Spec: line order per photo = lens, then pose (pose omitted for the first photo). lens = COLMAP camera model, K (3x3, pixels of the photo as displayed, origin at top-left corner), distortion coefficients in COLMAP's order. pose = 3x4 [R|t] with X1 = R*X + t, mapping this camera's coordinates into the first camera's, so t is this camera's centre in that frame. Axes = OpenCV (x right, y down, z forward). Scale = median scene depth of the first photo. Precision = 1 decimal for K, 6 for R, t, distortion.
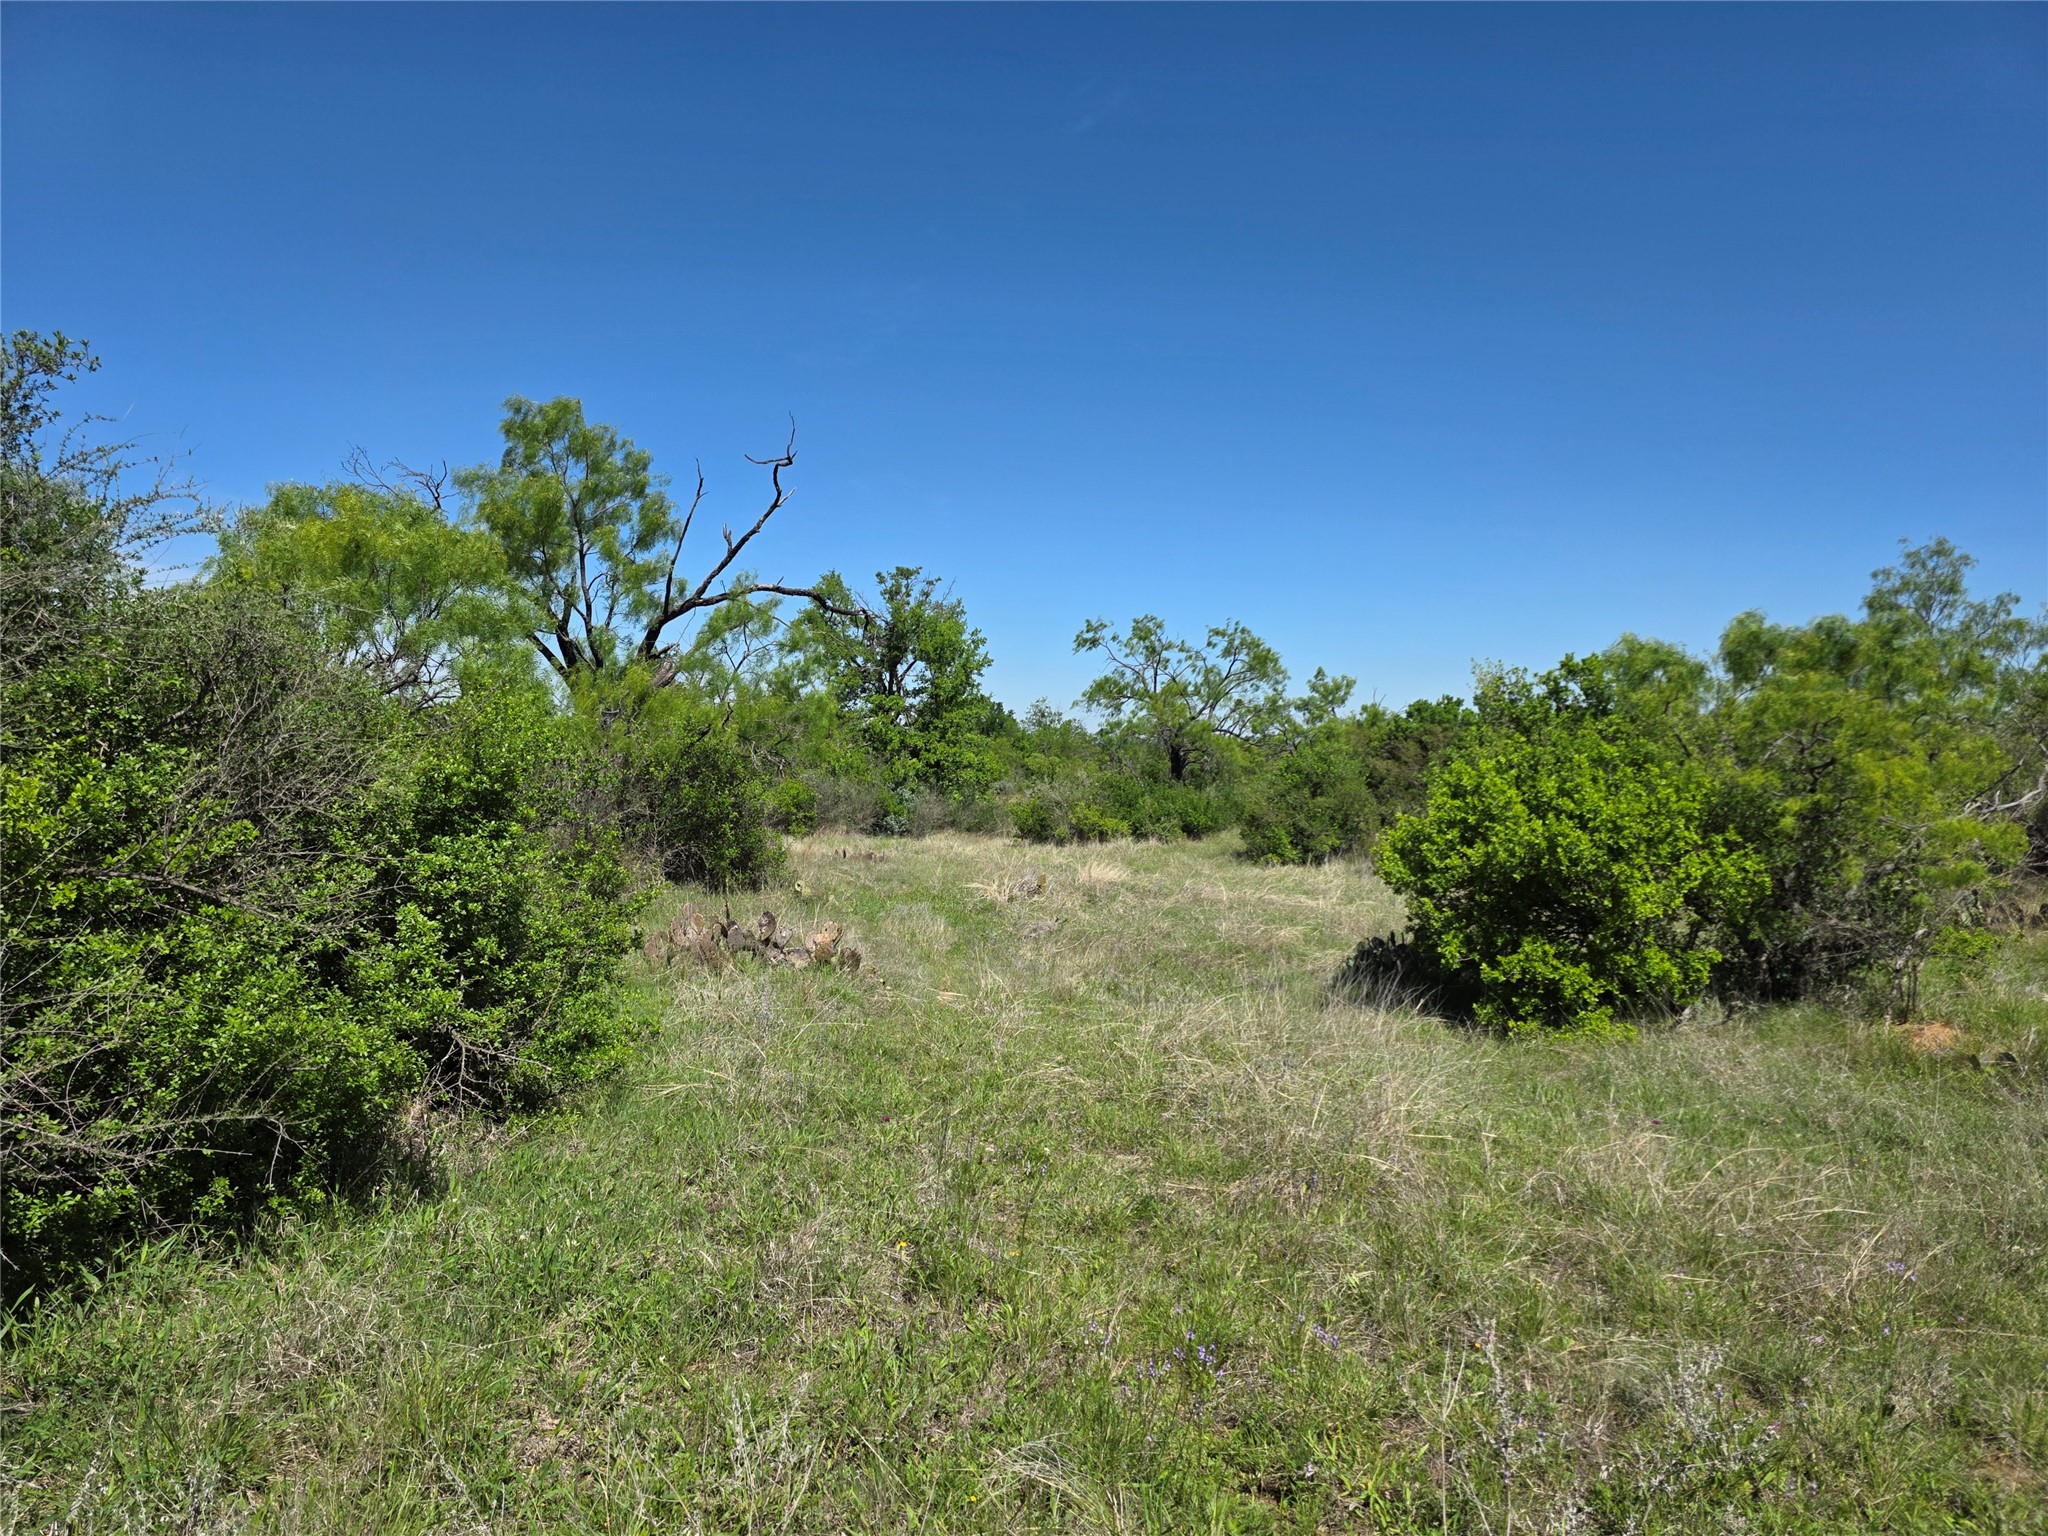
lens RADIAL K [[1367.0, 0, 1021.8], [0, 1367.0, 770.0], [0, 0, 1]] dist [0.004563, 0.000947]
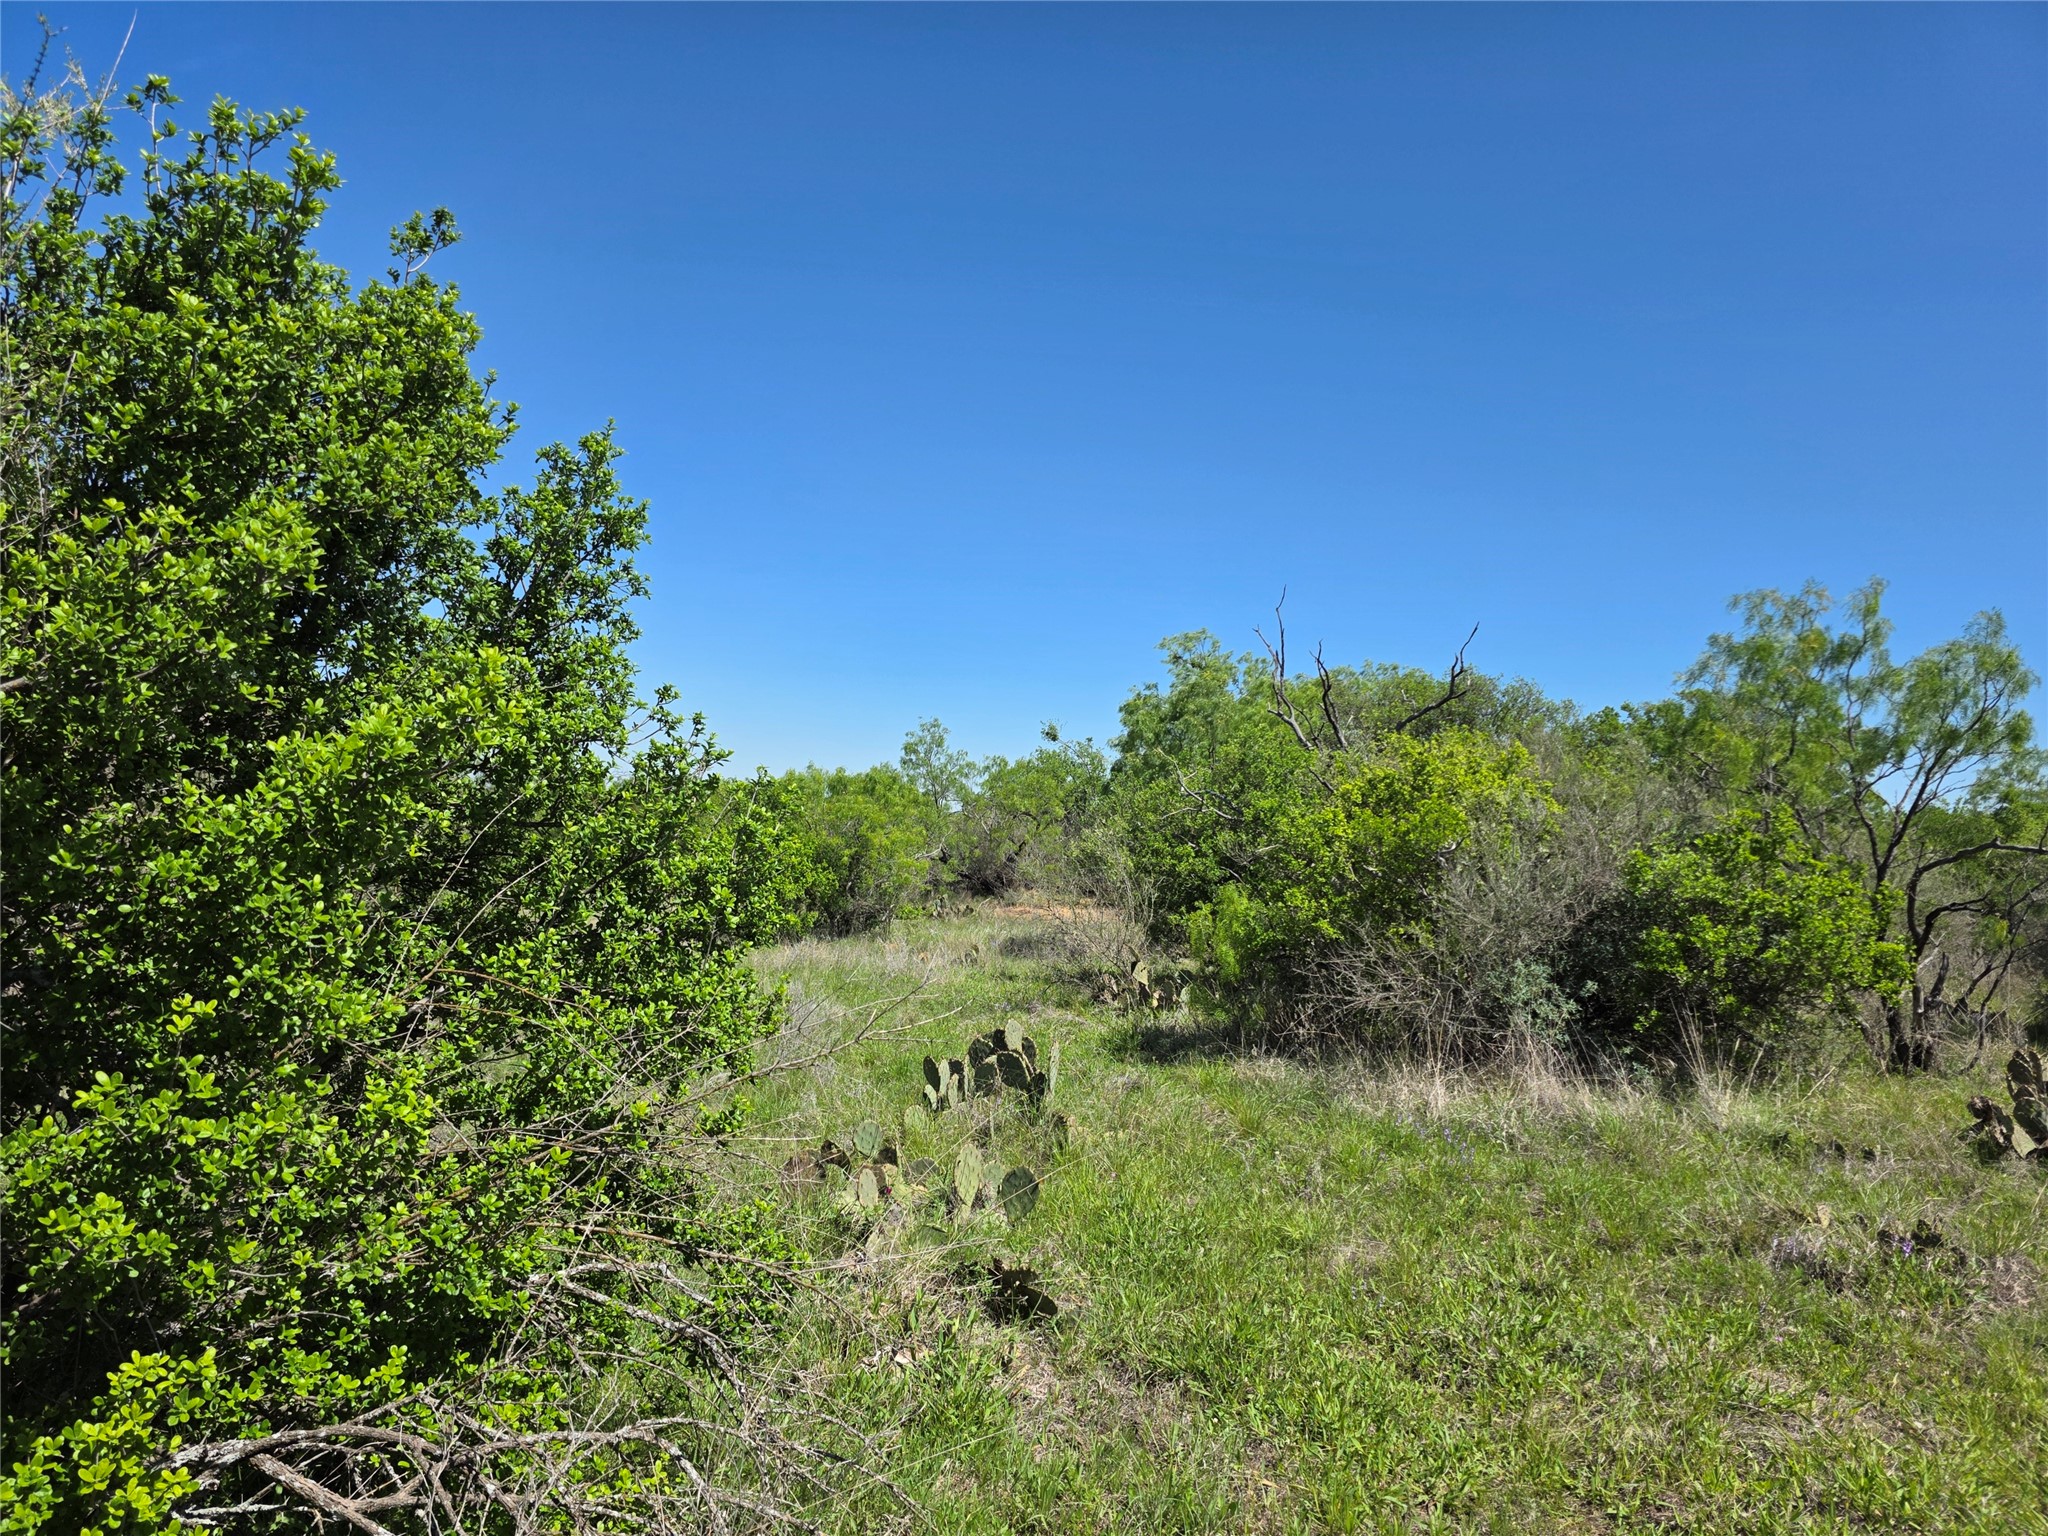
lens RADIAL K [[1367.0, 0, 1023.1], [0, 1367.0, 767.5], [0, 0, 1]] dist [0.004563, 0.000947]
pose [[0.825593, 0.053213, 0.561751, -0.525991], [-0.028892, 0.998224, -0.052097, -0.006316], [-0.563525, 0.026781, 0.825665, -1.132407]]
